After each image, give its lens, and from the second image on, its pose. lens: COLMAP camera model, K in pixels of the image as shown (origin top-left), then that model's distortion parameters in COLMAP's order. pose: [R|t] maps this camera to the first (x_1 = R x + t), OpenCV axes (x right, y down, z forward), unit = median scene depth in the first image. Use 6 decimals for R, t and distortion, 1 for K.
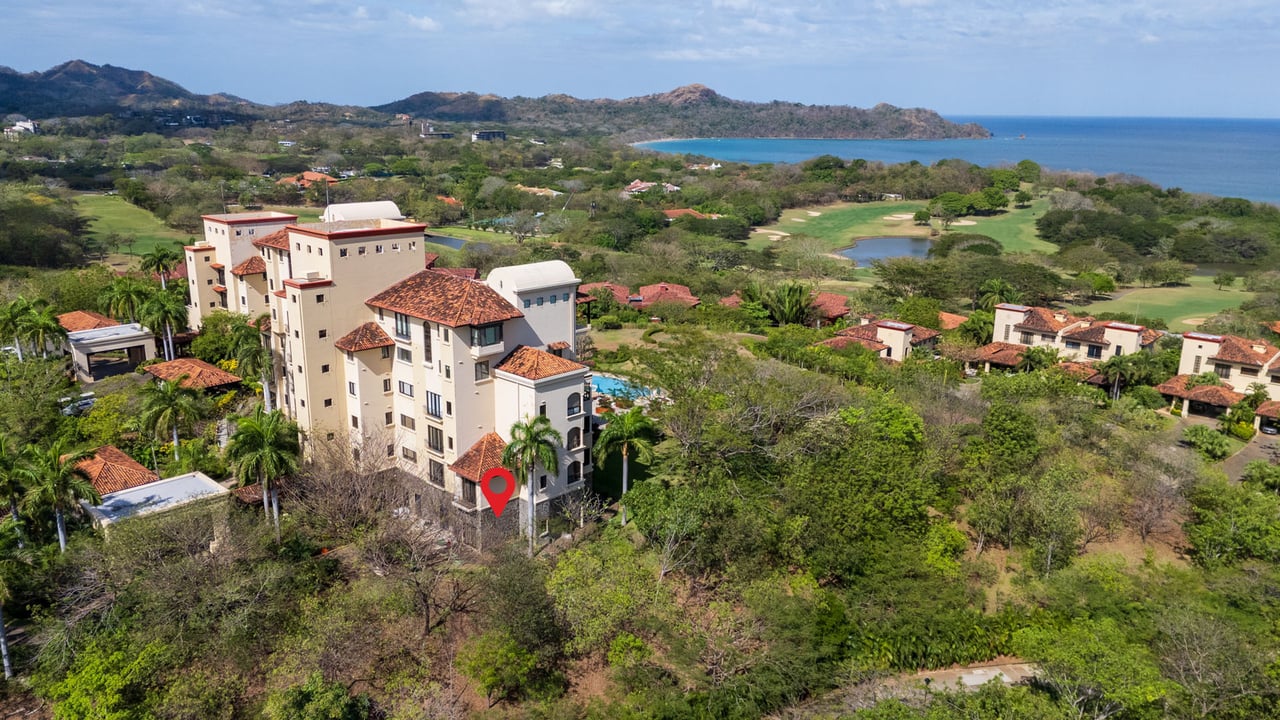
lens RADIAL K [[931.9, 0, 635.0], [0, 931.9, 373.7], [0, 0, 1]] dist [0.068604, -0.075769]
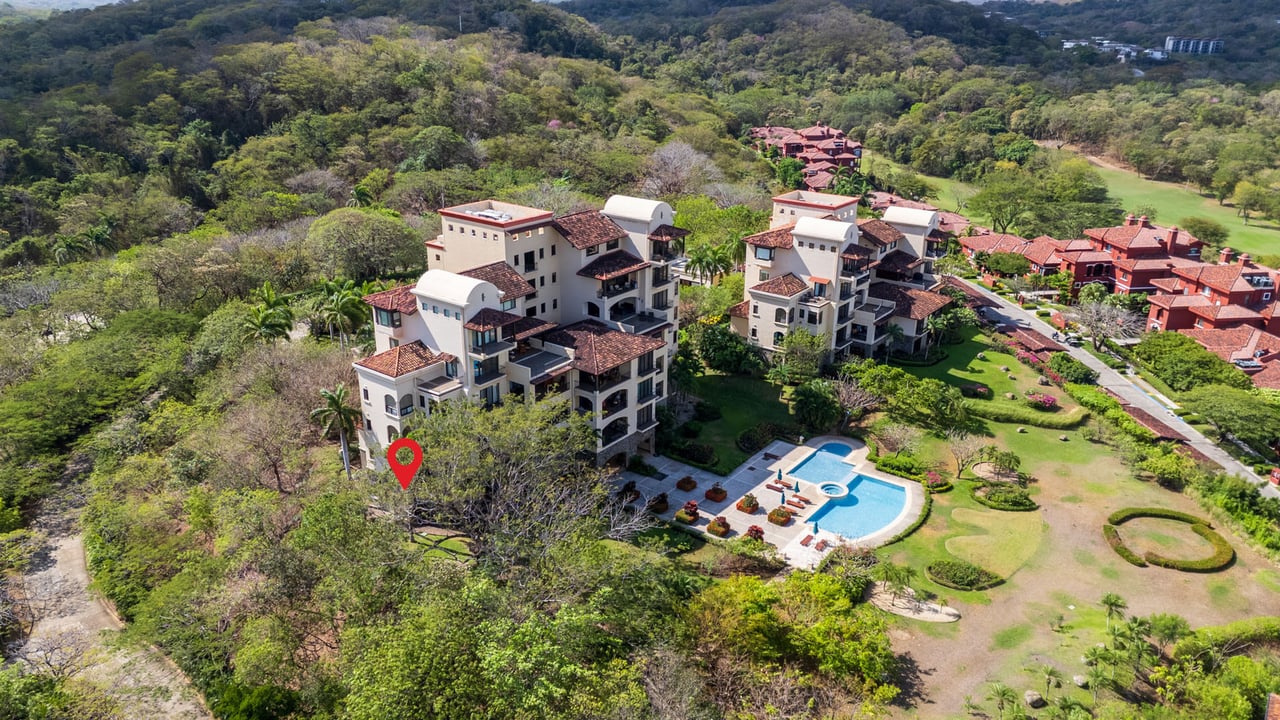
lens RADIAL K [[931.9, 0, 633.3], [0, 931.9, 358.3], [0, 0, 1]] dist [0.068604, -0.075769]
pose [[0.116001, 0.337748, -0.934061, 0.201045], [-0.278726, 0.913692, 0.295768, -0.086844], [0.953339, 0.226037, 0.200128, 0.217750]]
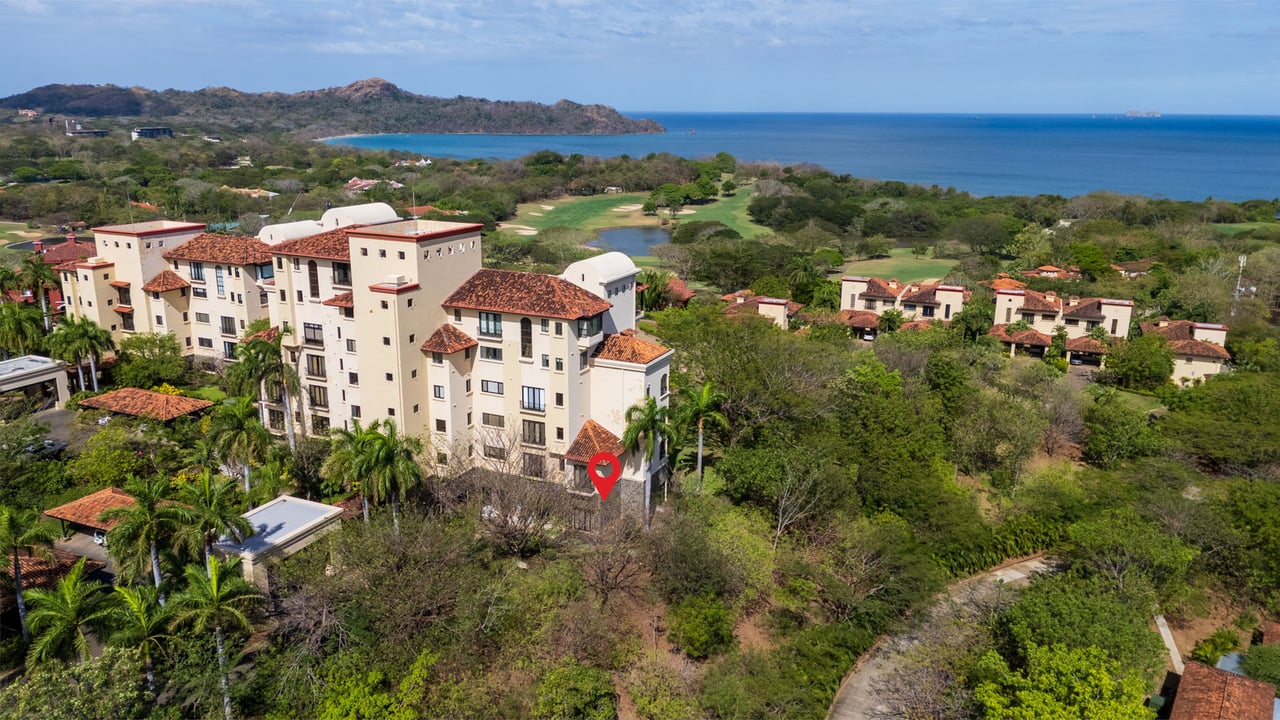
lens RADIAL K [[931.9, 0, 636.6], [0, 931.9, 370.7], [0, 0, 1]] dist [0.068604, -0.075769]
pose [[0.944720, -0.092142, 0.314663, -0.090036], [0.091640, 0.995657, 0.016424, -0.000787], [-0.314810, 0.013320, 0.949061, -0.000572]]
